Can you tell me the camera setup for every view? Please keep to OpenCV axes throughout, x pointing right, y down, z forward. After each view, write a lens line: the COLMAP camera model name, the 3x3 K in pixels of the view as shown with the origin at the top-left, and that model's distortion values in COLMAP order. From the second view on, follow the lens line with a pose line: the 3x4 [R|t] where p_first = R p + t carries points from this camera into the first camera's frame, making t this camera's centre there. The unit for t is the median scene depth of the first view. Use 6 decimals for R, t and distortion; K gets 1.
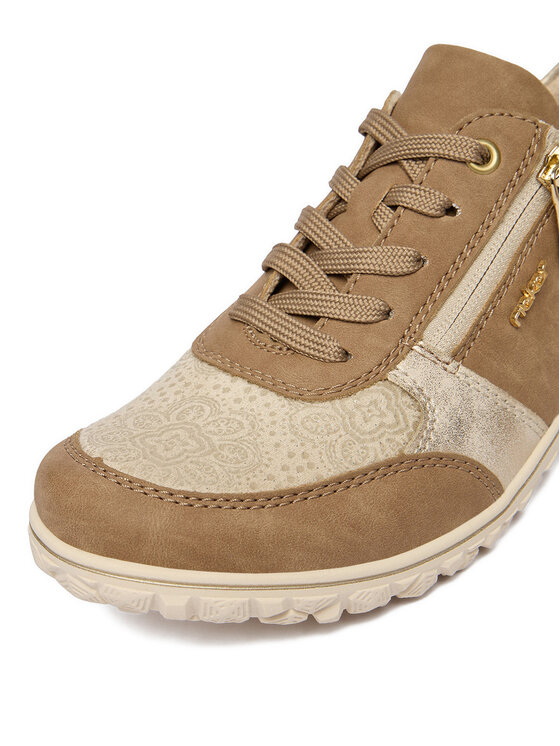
lens RADIAL K [[1169.6, 0, 281.6], [0, 1169.6, 372.8], [0, 0, 1]] dist [-0.111742, 0.000000]
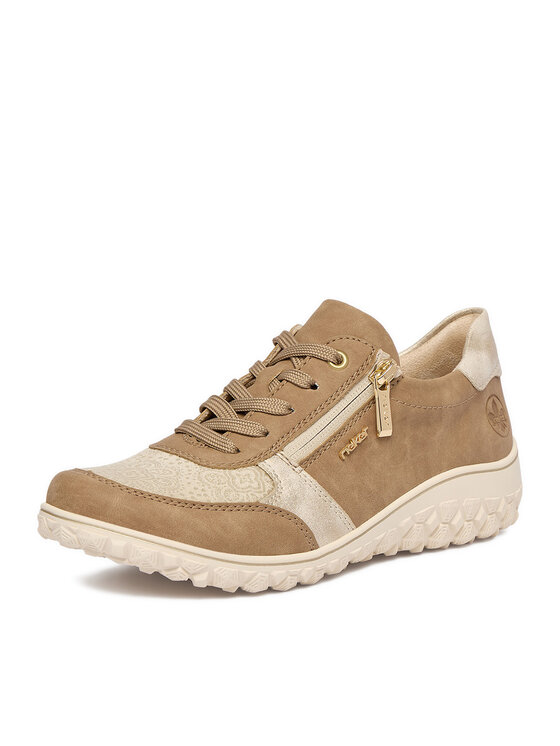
lens RADIAL K [[2211.5, 0, 279.7], [0, 2211.5, 372.8], [0, 0, 1]] dist [0.175176, 0.000000]
pose [[0.986516, 0.159656, -0.036004, 0.213341], [-0.162865, 0.935931, -0.312263, 0.878584], [-0.016157, 0.313916, 0.949313, -2.122939]]
